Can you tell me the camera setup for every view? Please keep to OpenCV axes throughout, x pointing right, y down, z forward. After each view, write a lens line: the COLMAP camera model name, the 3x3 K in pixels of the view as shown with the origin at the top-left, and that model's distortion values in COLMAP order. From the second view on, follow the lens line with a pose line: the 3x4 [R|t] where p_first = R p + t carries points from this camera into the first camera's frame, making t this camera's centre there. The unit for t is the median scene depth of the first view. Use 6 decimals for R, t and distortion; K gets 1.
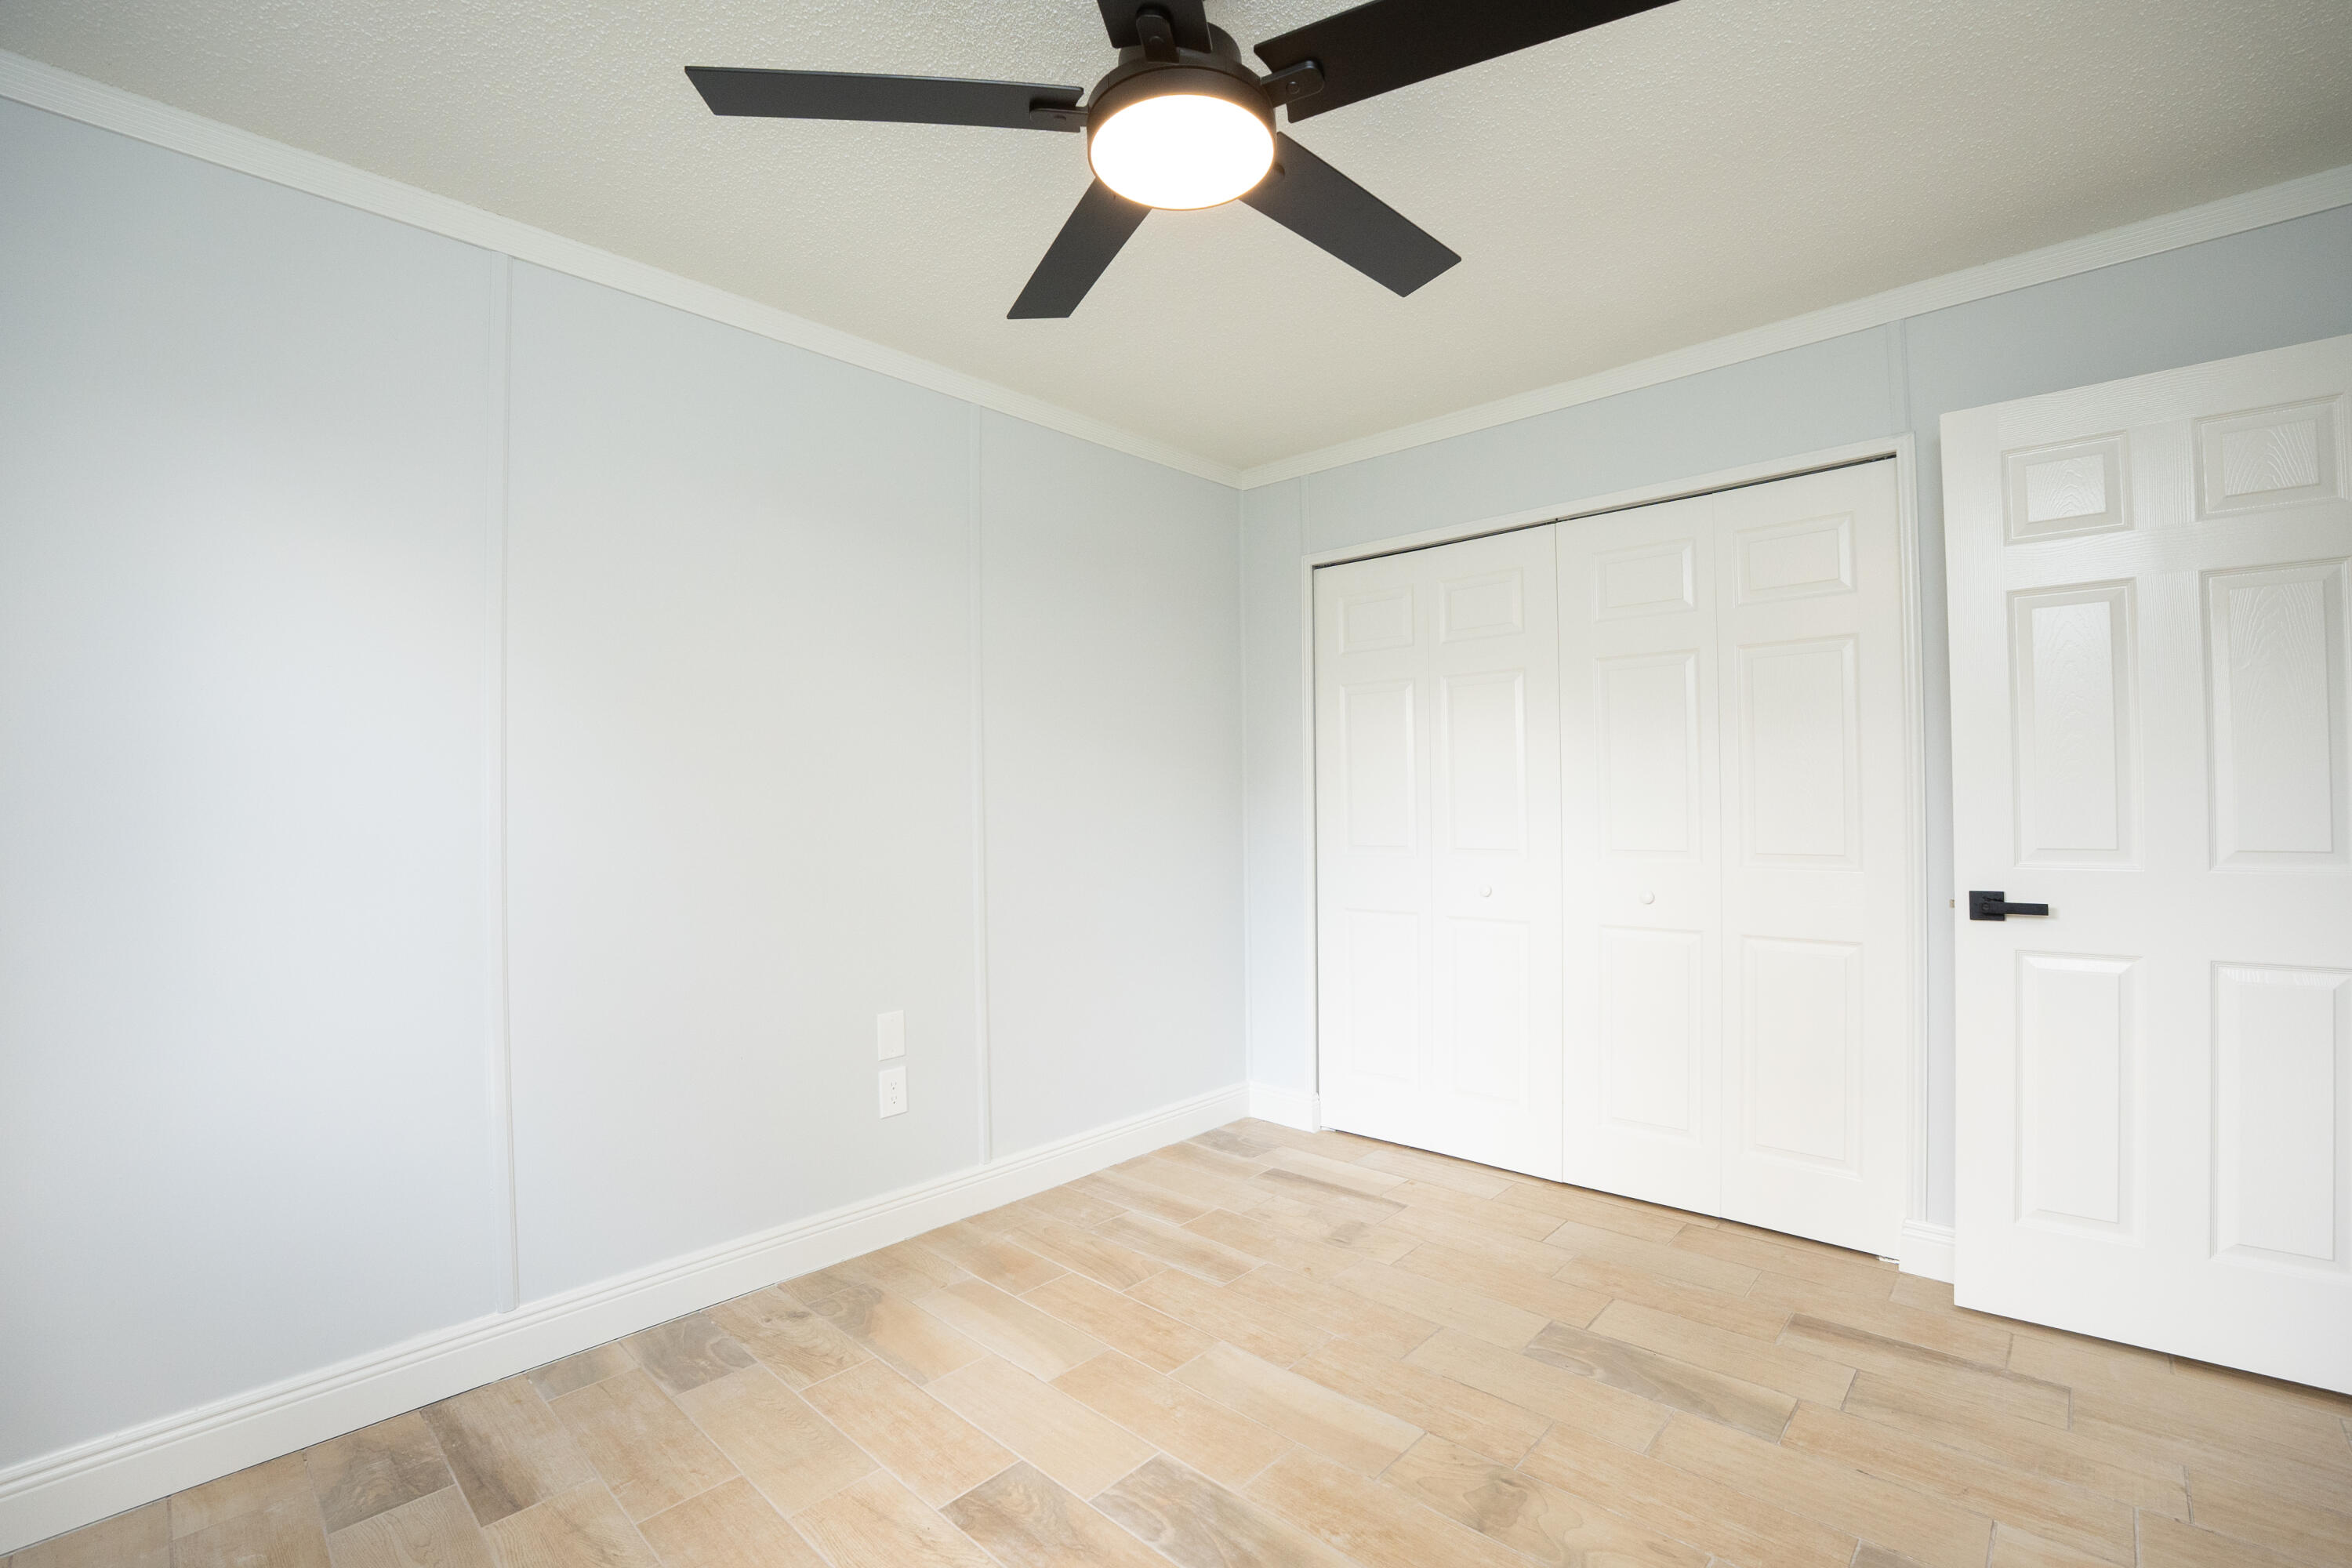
lens RADIAL K [[1018.6, 0, 1188.4], [0, 1018.6, 794.5], [0, 0, 1]] dist [-0.070847, 0.016340]
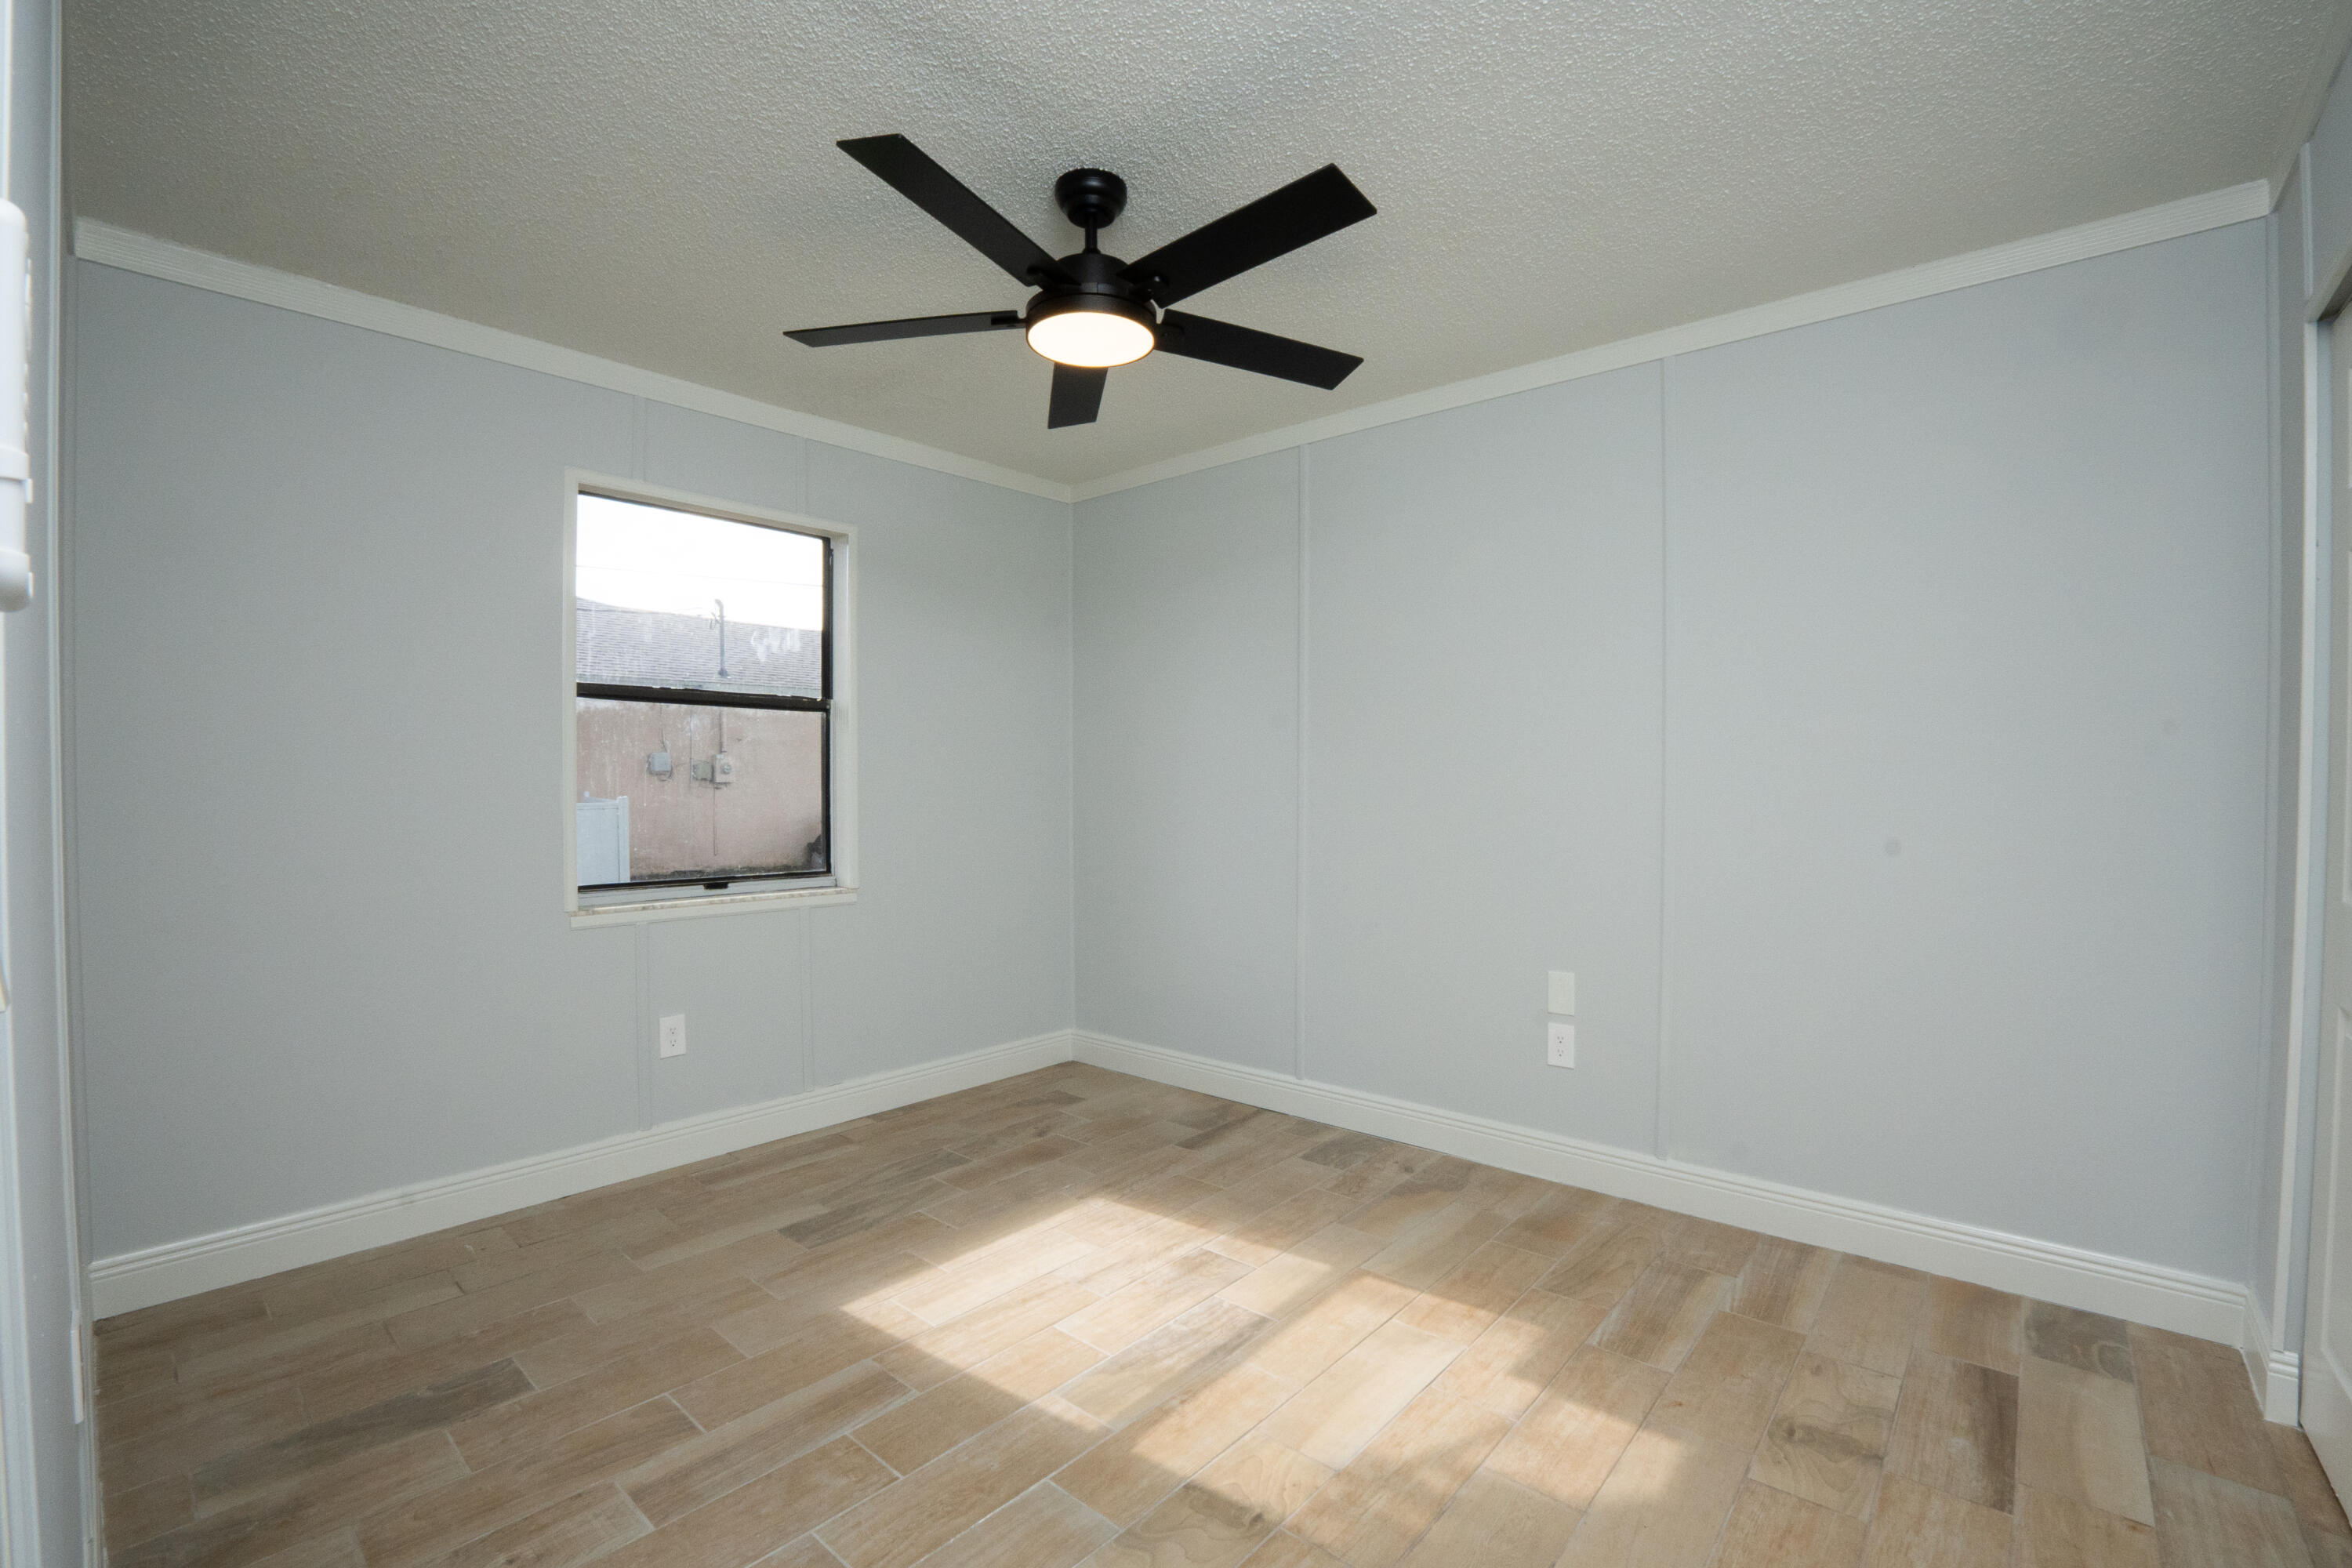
lens RADIAL K [[1018.6, 0, 1188.4], [0, 1018.6, 794.5], [0, 0, 1]] dist [-0.070847, 0.016340]
pose [[0.028351, 0.025756, -0.999266, 0.778101], [0.007243, 0.999636, 0.025971, -0.006026], [0.999572, -0.007974, 0.028154, 0.575089]]
